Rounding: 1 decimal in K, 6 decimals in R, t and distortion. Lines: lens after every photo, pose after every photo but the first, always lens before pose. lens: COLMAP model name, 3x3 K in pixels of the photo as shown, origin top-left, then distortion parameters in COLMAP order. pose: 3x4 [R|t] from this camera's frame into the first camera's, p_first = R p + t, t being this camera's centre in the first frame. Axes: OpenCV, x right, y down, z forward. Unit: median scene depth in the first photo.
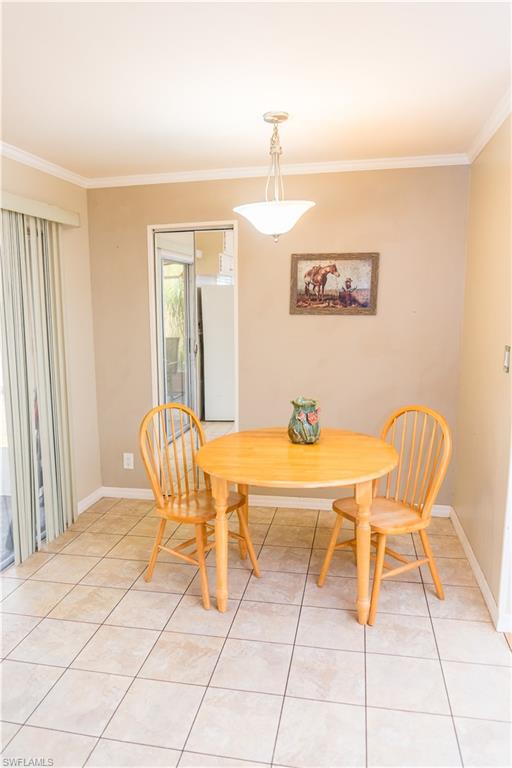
lens RADIAL K [[520.4, 0, 254.8], [0, 520.4, 385.0], [0, 0, 1]] dist [0.001170, -0.007072]
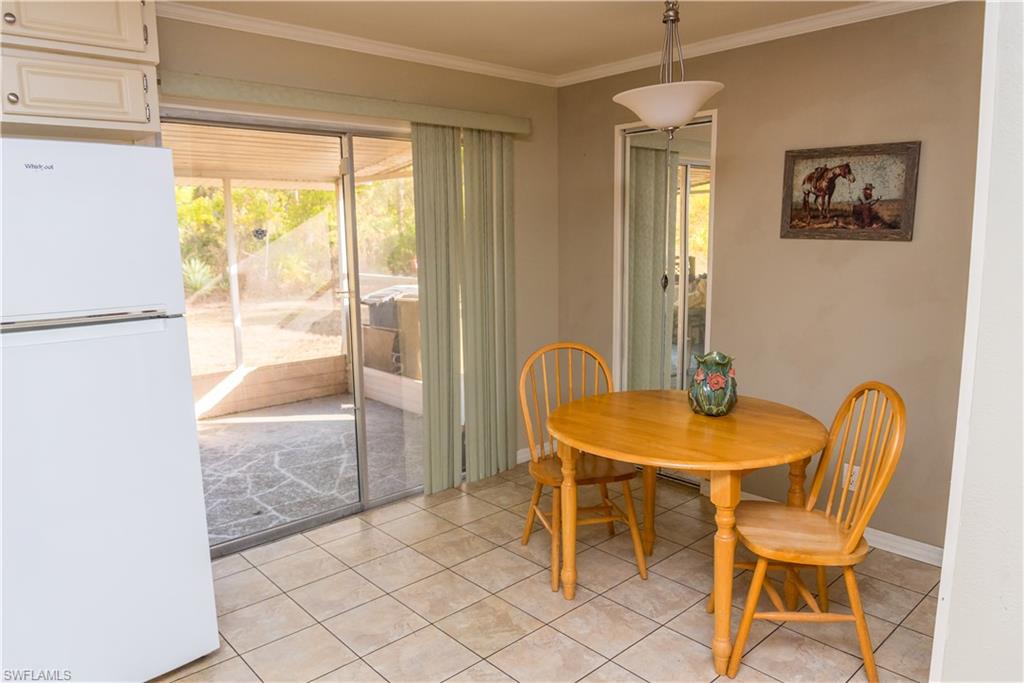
lens RADIAL K [[693.9, 0, 511.4], [0, 693.9, 339.4], [0, 0, 1]] dist [0.001170, -0.007072]
pose [[0.811406, 0.098952, -0.576046, 0.335184], [-0.091916, 0.994904, 0.041432, -0.005642], [0.577210, 0.019330, 0.816367, 0.035382]]
